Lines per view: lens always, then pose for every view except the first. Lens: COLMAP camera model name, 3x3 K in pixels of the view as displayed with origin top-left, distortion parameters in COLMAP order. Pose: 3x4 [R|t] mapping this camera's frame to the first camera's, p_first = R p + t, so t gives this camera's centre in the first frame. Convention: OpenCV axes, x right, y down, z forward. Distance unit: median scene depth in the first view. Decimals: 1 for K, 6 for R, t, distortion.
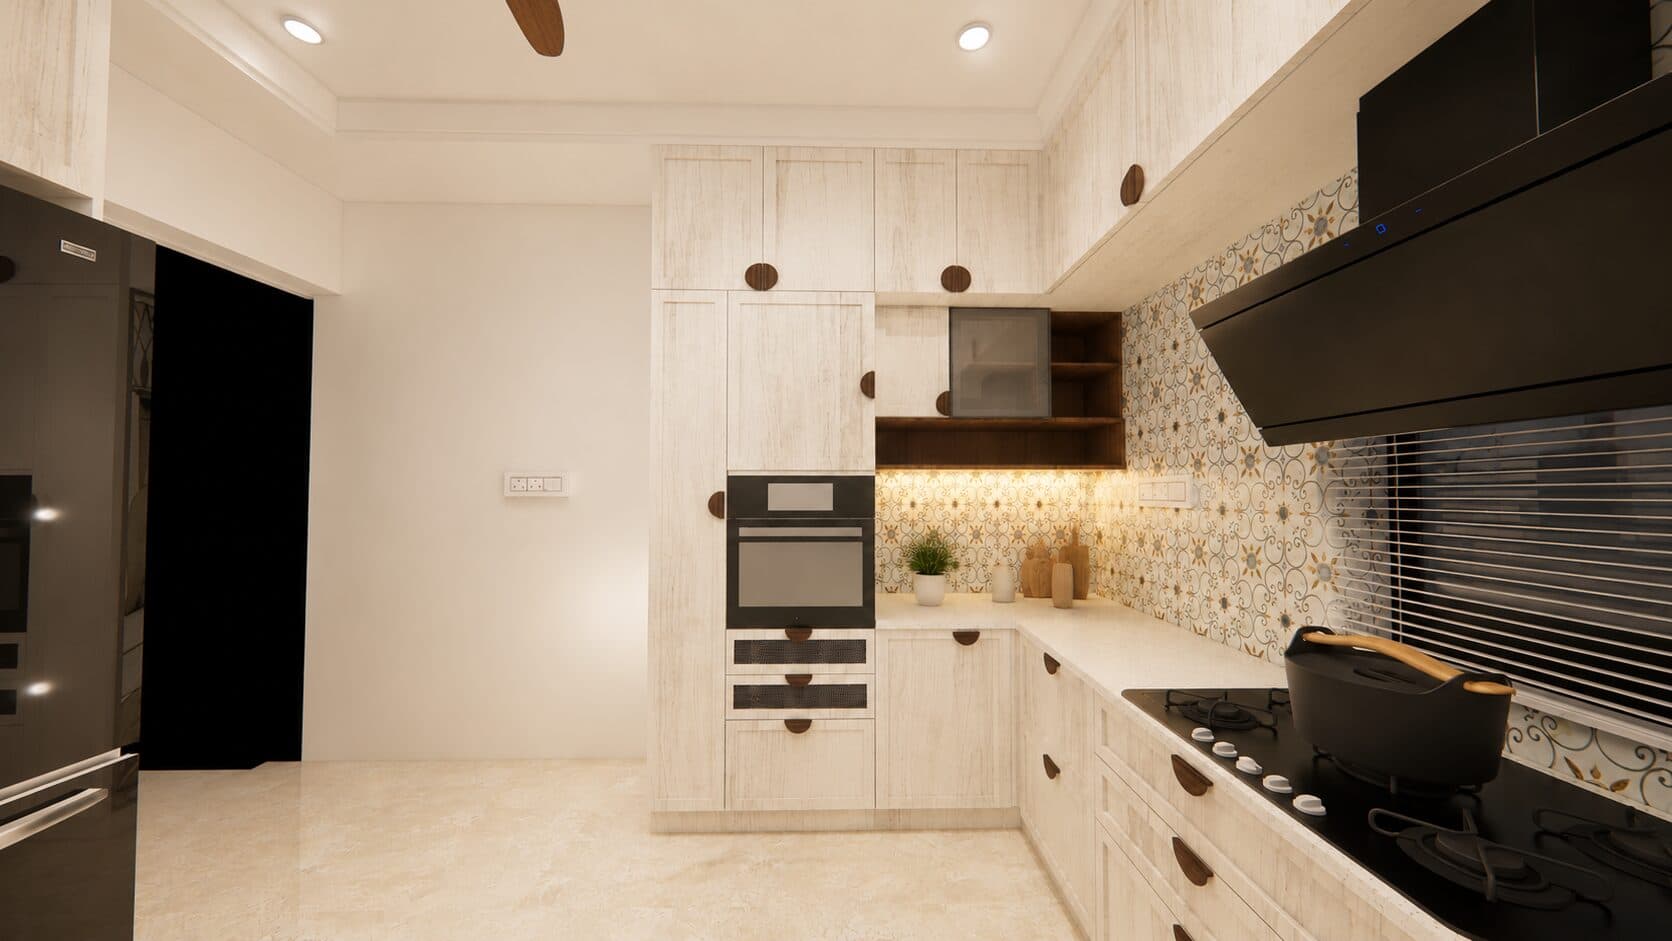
lens RADIAL K [[584.9, 0, 836.0], [0, 584.9, 470.5], [0, 0, 1]] dist [0.000287, 0.000060]
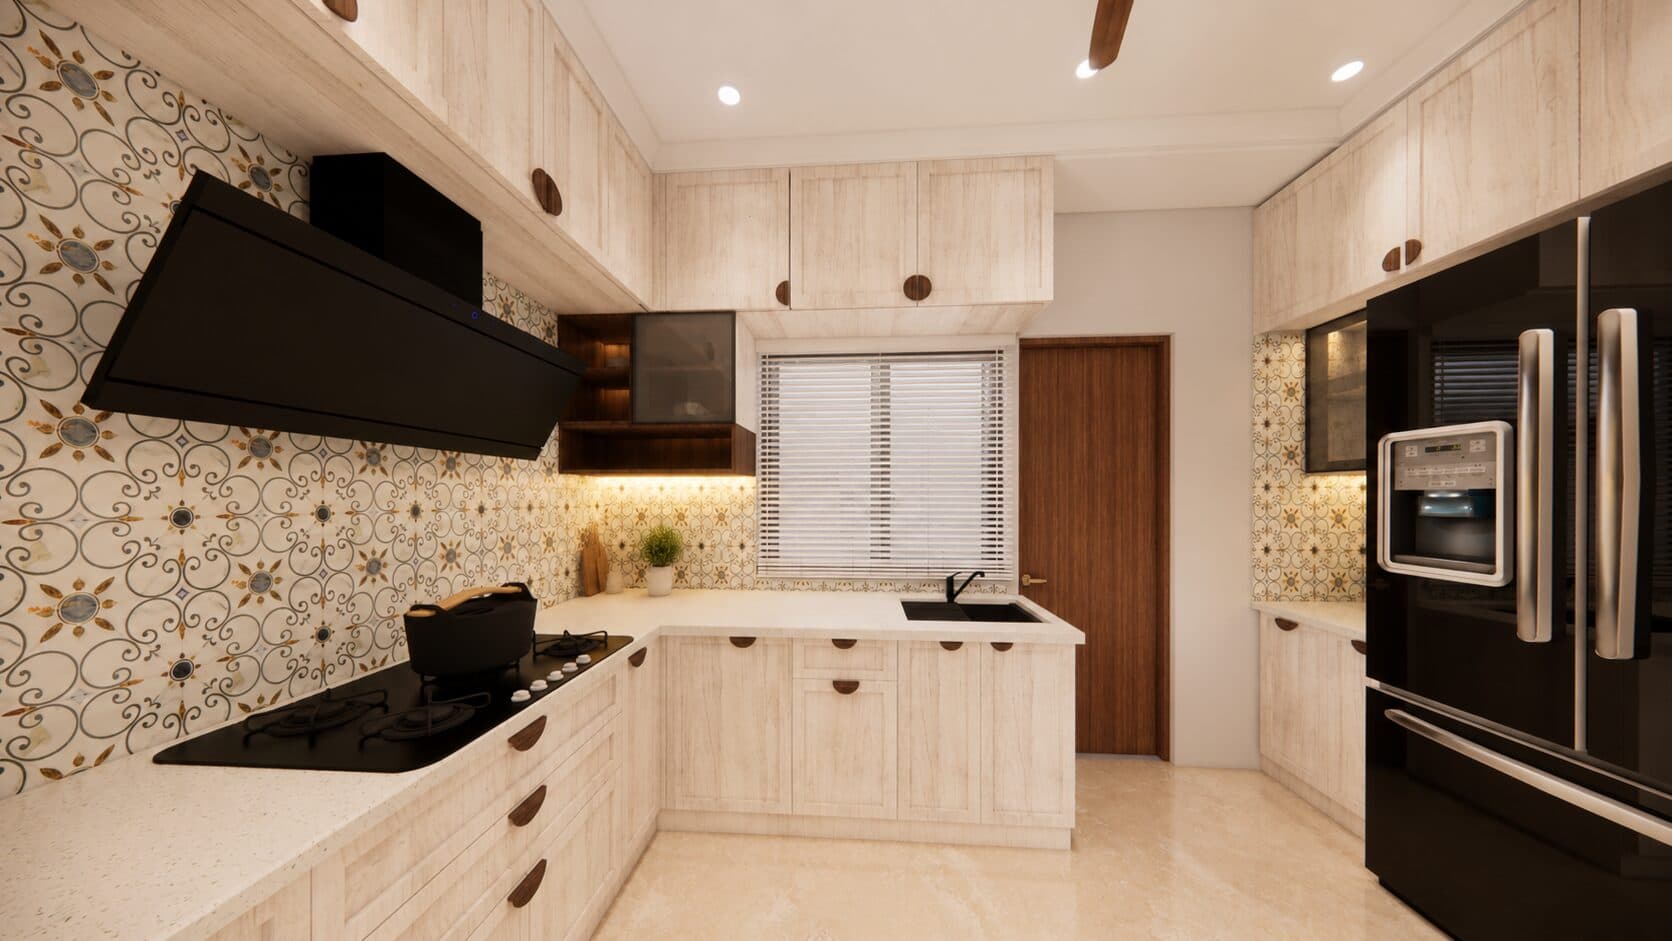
lens RADIAL K [[584.9, 0, 836.0], [0, 584.9, 470.5], [0, 0, 1]] dist [0.000287, 0.000060]
pose [[-0.996736, -0.019433, 0.078350, -0.078048], [-0.025729, 0.996449, -0.080165, 0.061588], [-0.076514, -0.081919, -0.993698, 1.918741]]
